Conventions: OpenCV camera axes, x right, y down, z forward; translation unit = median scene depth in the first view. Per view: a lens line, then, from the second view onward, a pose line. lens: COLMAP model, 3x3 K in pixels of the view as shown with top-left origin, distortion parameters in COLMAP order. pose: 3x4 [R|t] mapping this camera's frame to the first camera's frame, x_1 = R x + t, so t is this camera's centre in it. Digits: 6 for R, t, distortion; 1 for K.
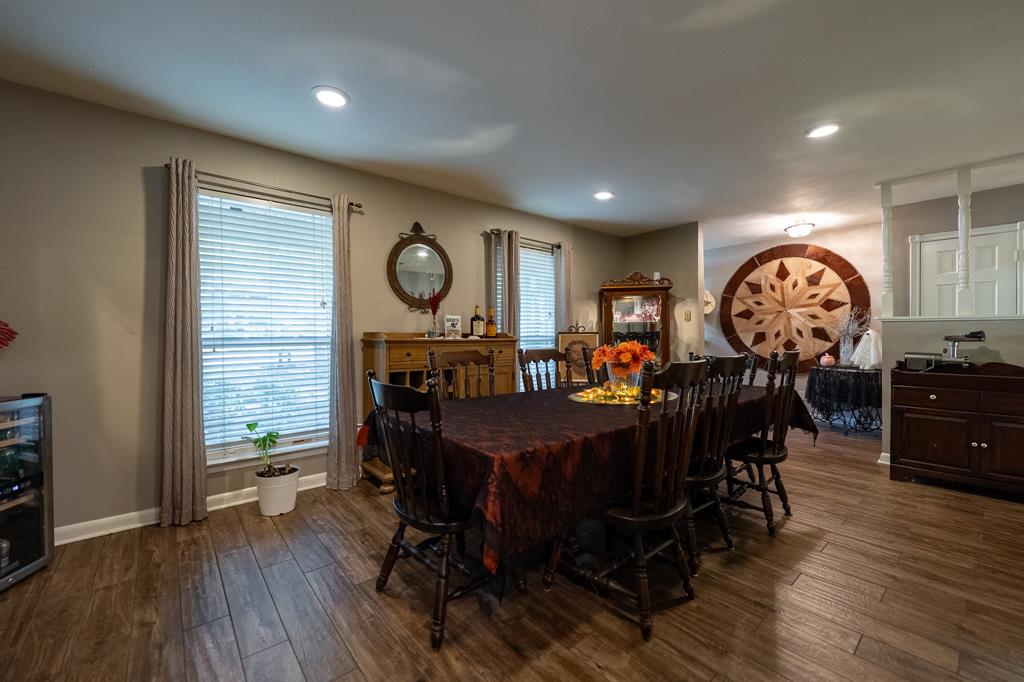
lens RADIAL K [[413.1, 0, 513.8], [0, 413.1, 338.0], [0, 0, 1]] dist [-0.000407, -0.000003]
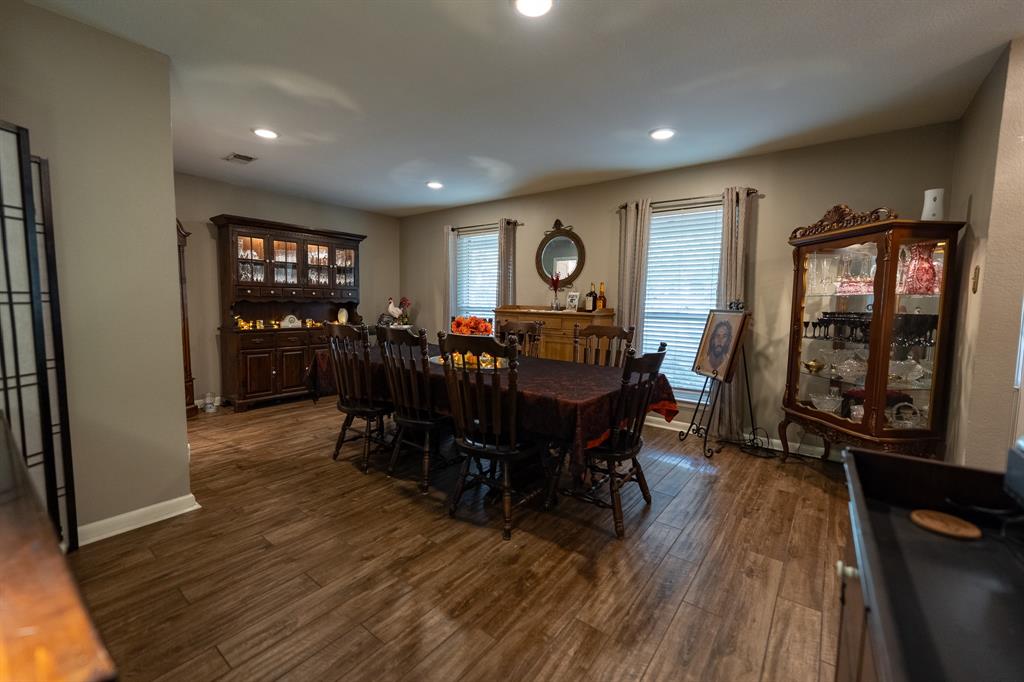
lens RADIAL K [[413.1, 0, 513.8], [0, 413.1, 338.0], [0, 0, 1]] dist [-0.000407, -0.000003]
pose [[0.215511, 0.095170, -0.971853, 0.986731], [-0.028012, 0.995432, 0.091268, -0.027631], [0.976100, 0.007554, 0.217192, 0.578430]]
